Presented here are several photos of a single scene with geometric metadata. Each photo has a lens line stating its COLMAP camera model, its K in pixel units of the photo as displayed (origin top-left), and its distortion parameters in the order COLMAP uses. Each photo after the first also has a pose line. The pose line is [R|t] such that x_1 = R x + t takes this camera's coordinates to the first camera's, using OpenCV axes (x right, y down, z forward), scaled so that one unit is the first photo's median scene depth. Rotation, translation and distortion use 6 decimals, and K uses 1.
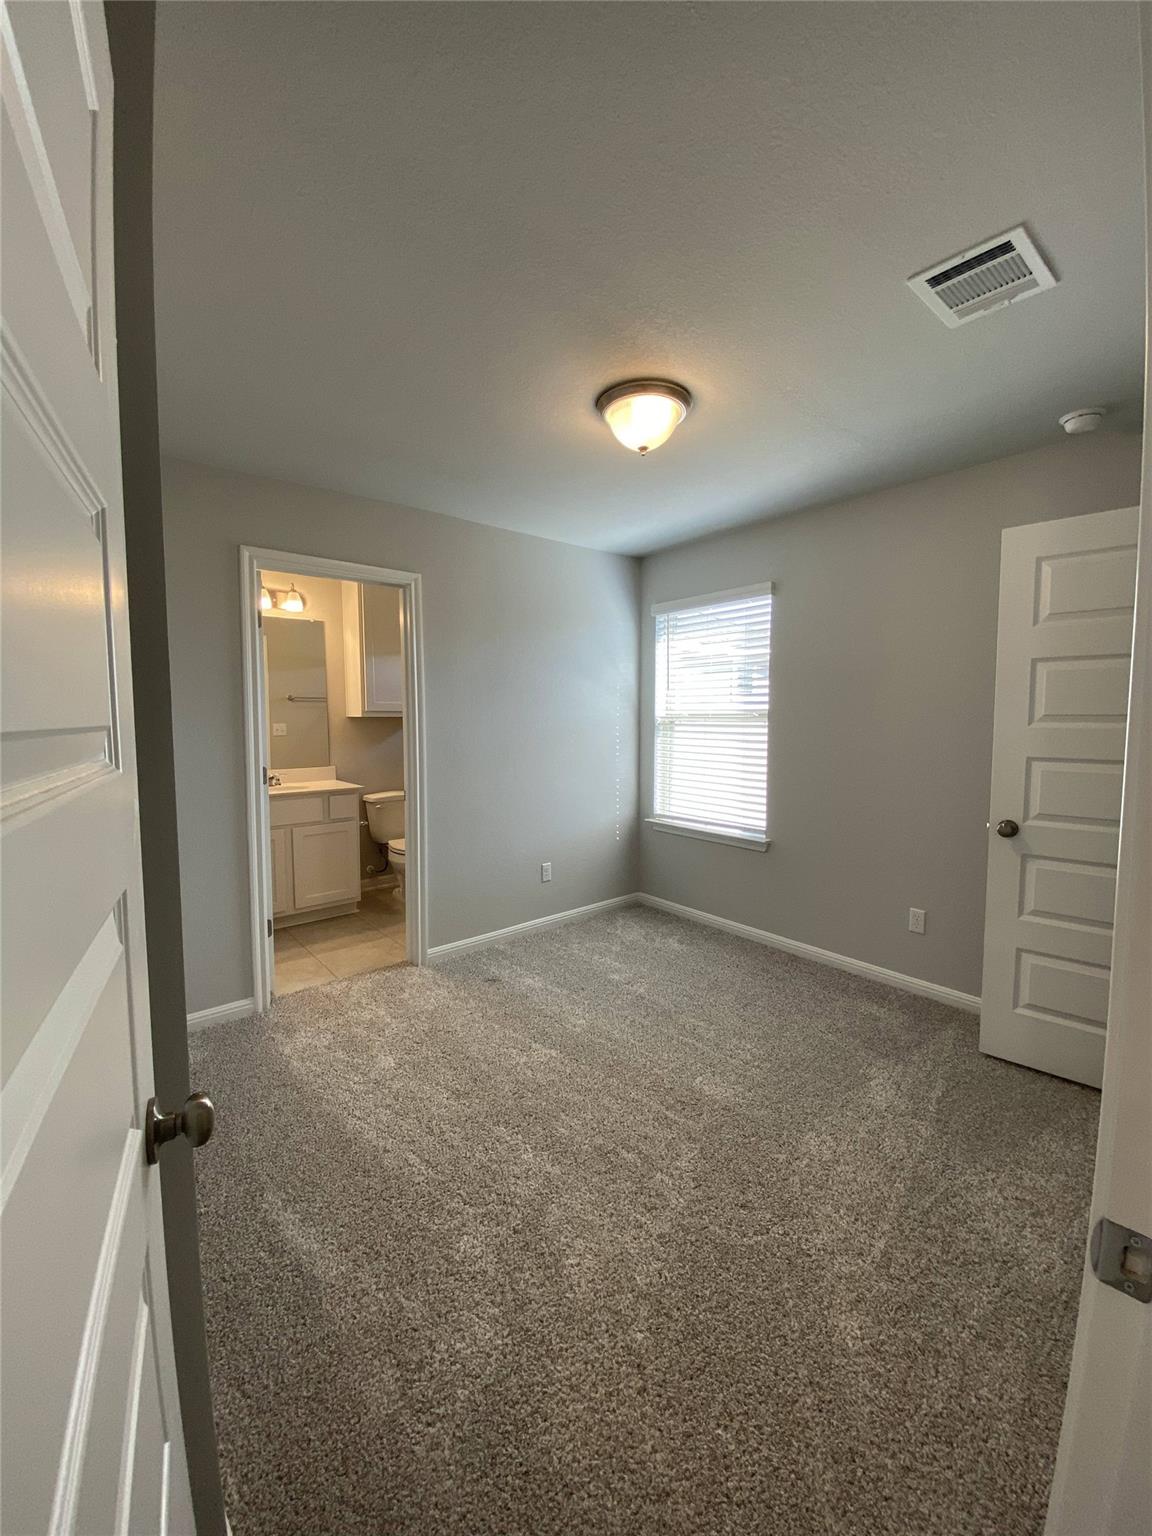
lens RADIAL K [[623.6, 0, 576.5], [0, 623.6, 763.2], [0, 0, 1]] dist [0.023542, -0.028072]
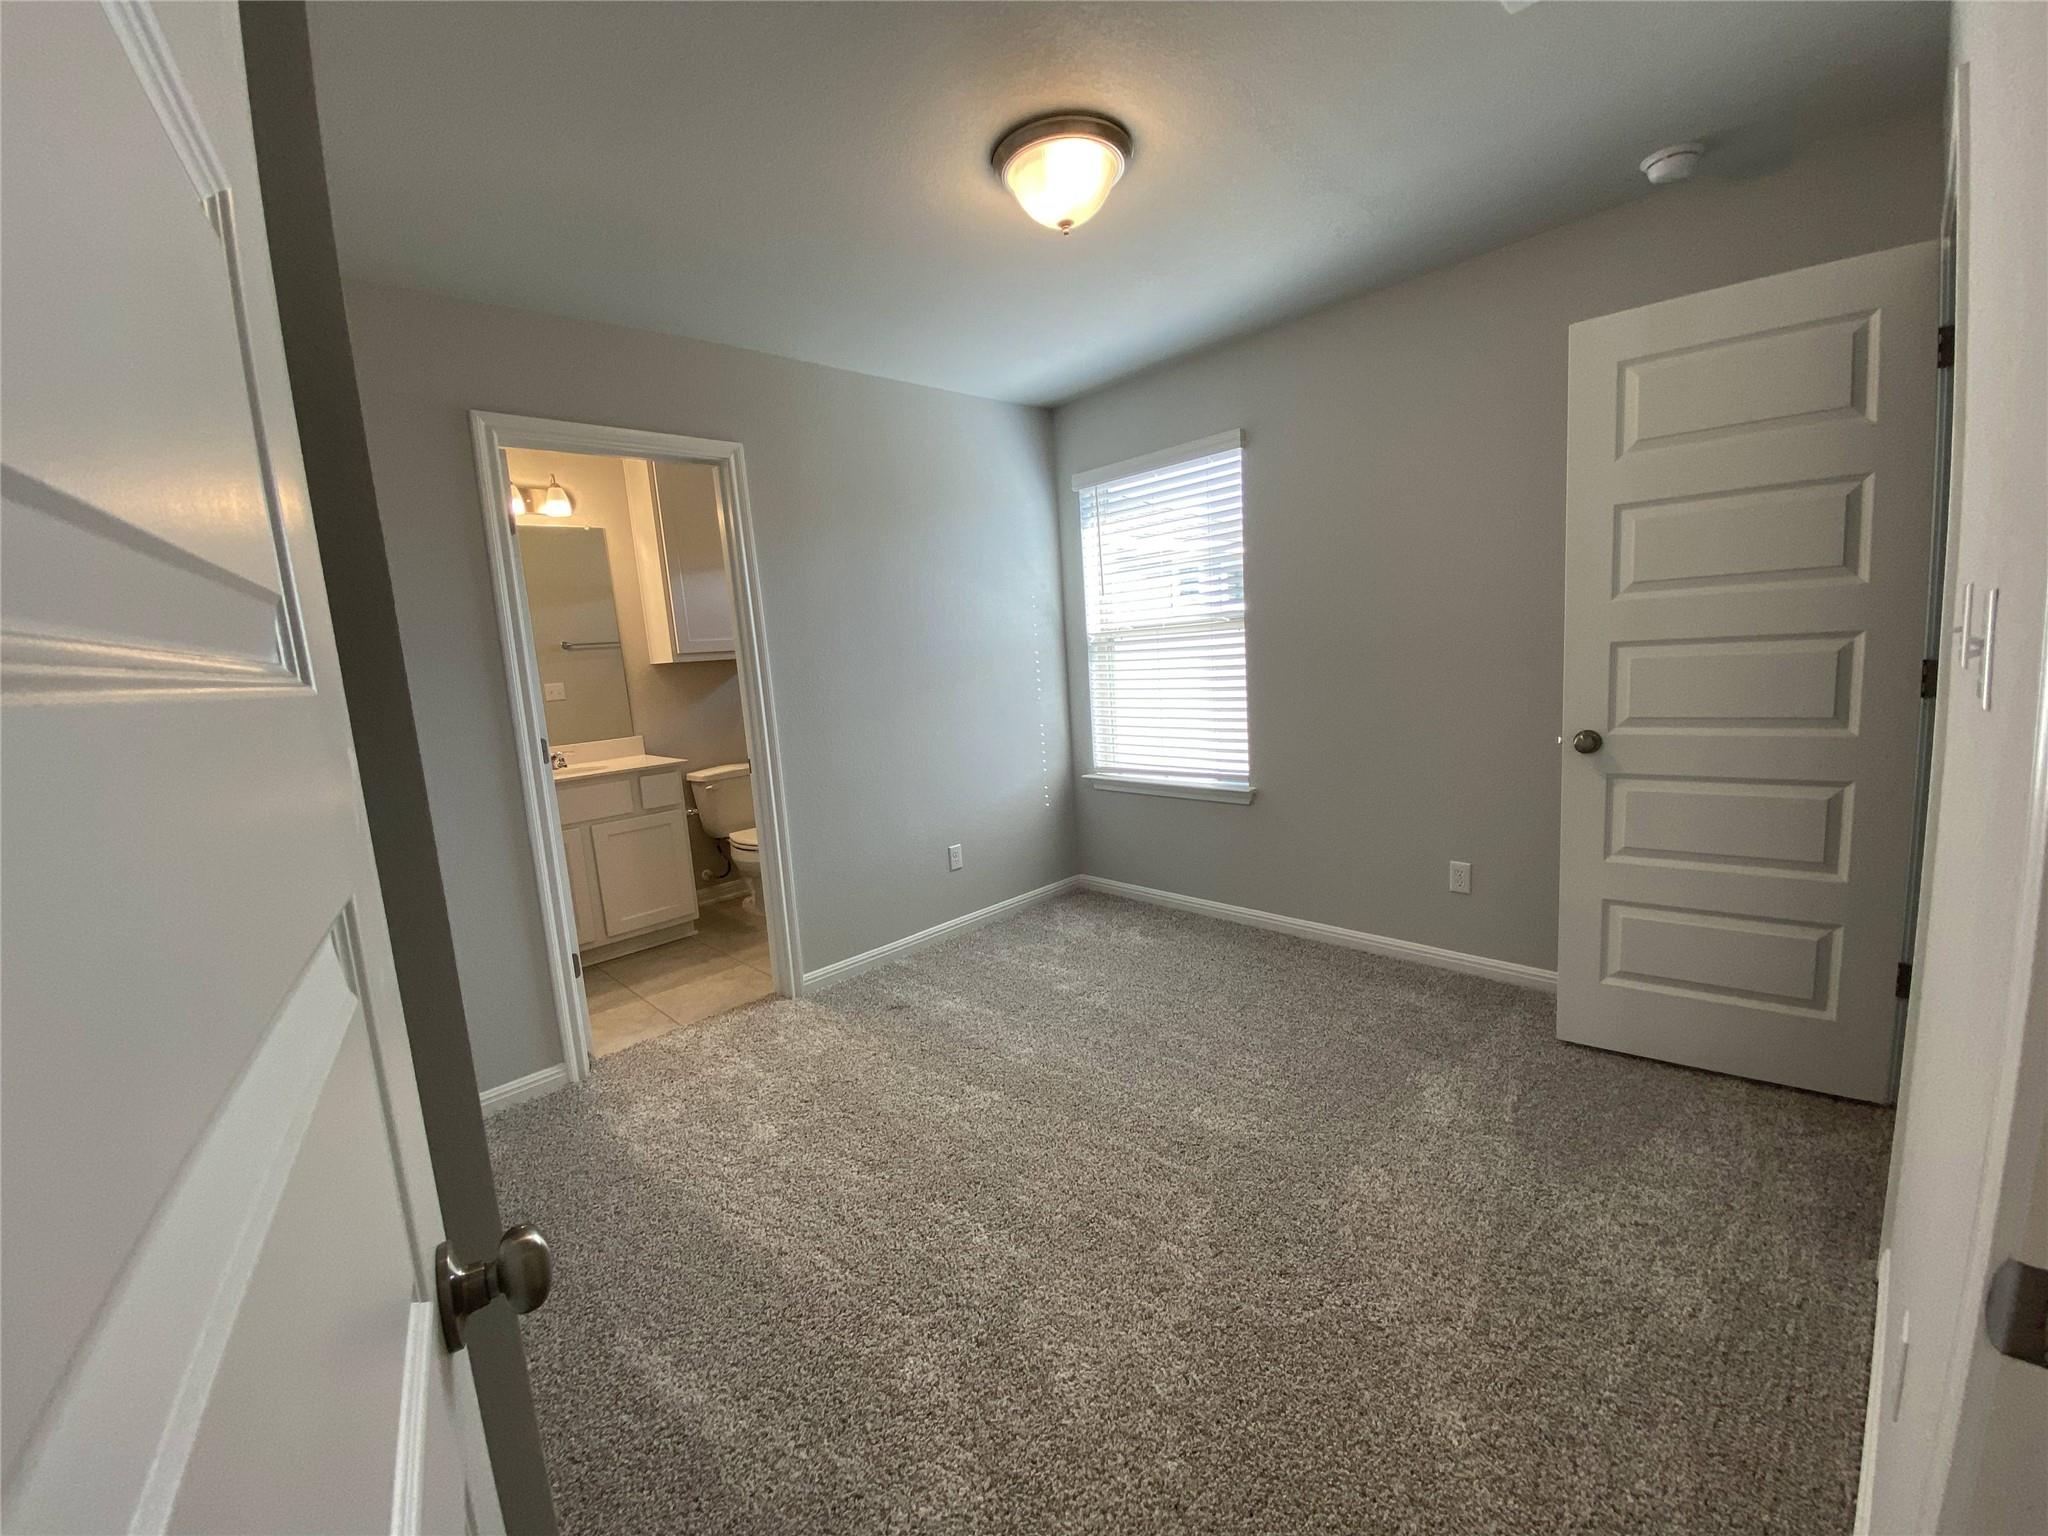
lens RADIAL K [[829.9, 0, 1017.2], [0, 829.9, 770.7], [0, 0, 1]] dist [0.026048, -0.031628]
pose [[0.995322, -0.077359, 0.057873, -0.045301], [0.073318, 0.994921, 0.068967, 0.023077], [-0.062915, -0.064402, 0.995939, 0.064865]]
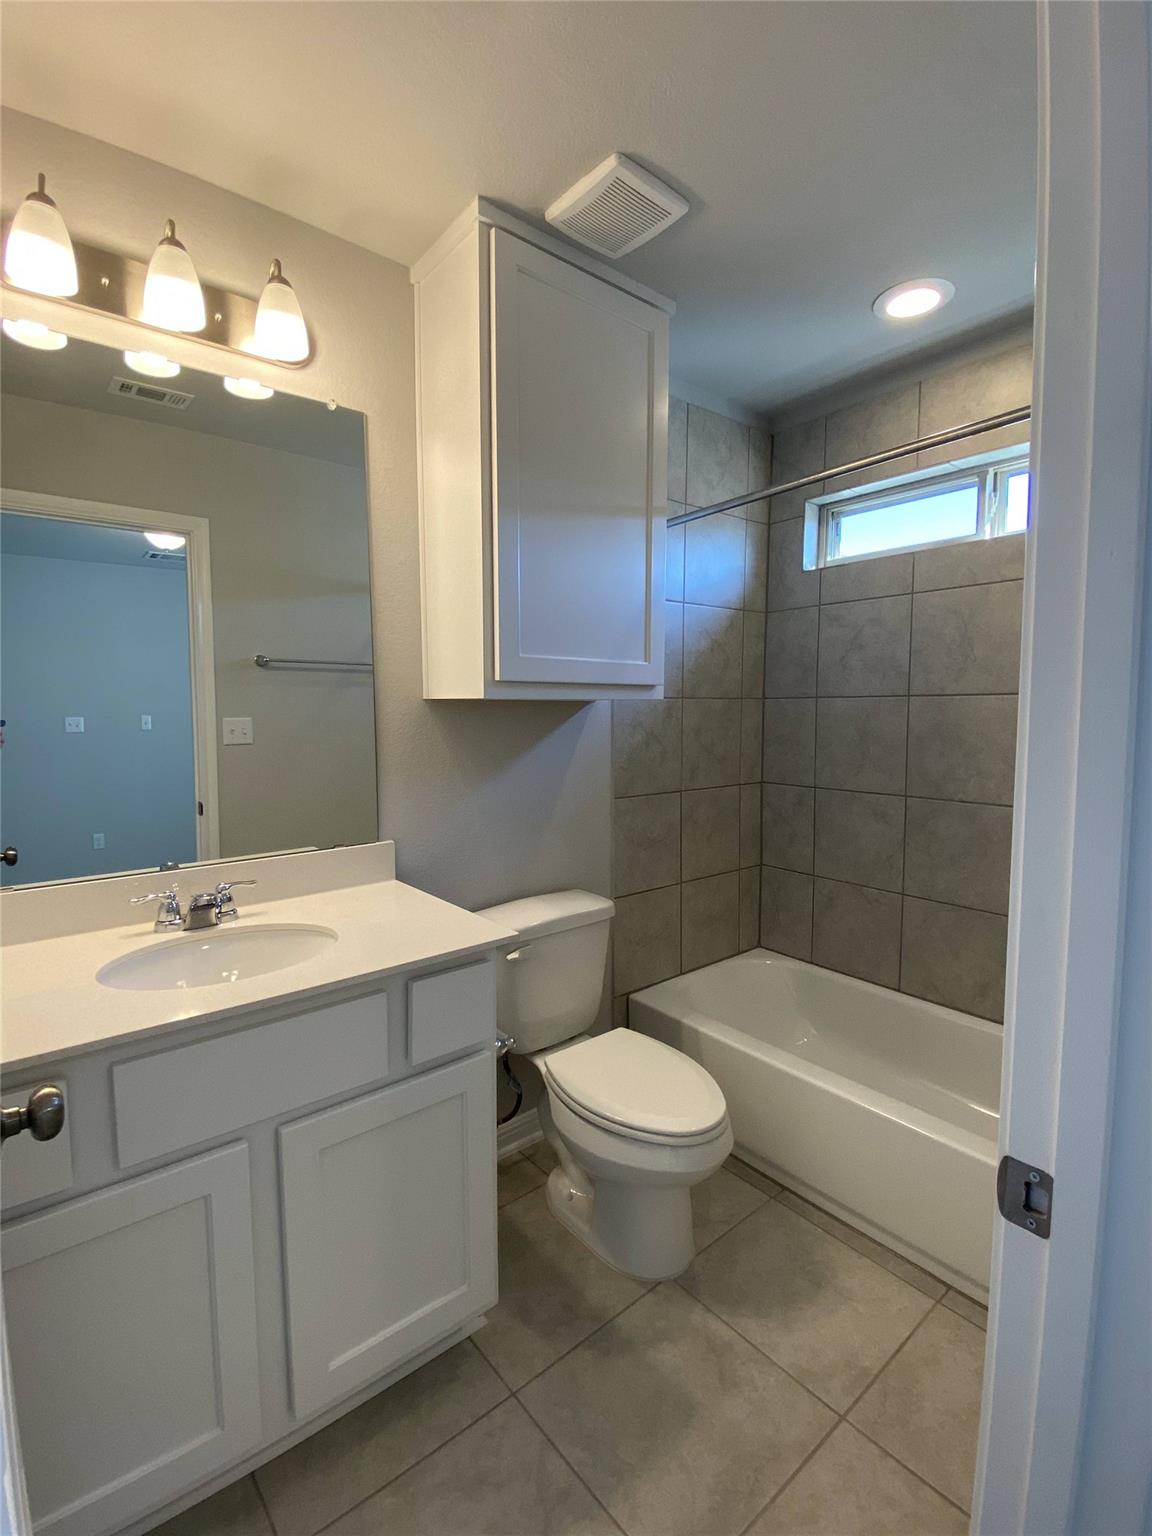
lens RADIAL K [[698.6, 0, 573.2], [0, 698.6, 761.7], [0, 0, 1]] dist [-0.001036, -0.000103]
pose [[0.999998, 0.002007, 0.000049, -0.629489], [-0.002007, 0.999992, 0.003503, -0.090509], [-0.000042, -0.003503, 0.999994, 1.343206]]
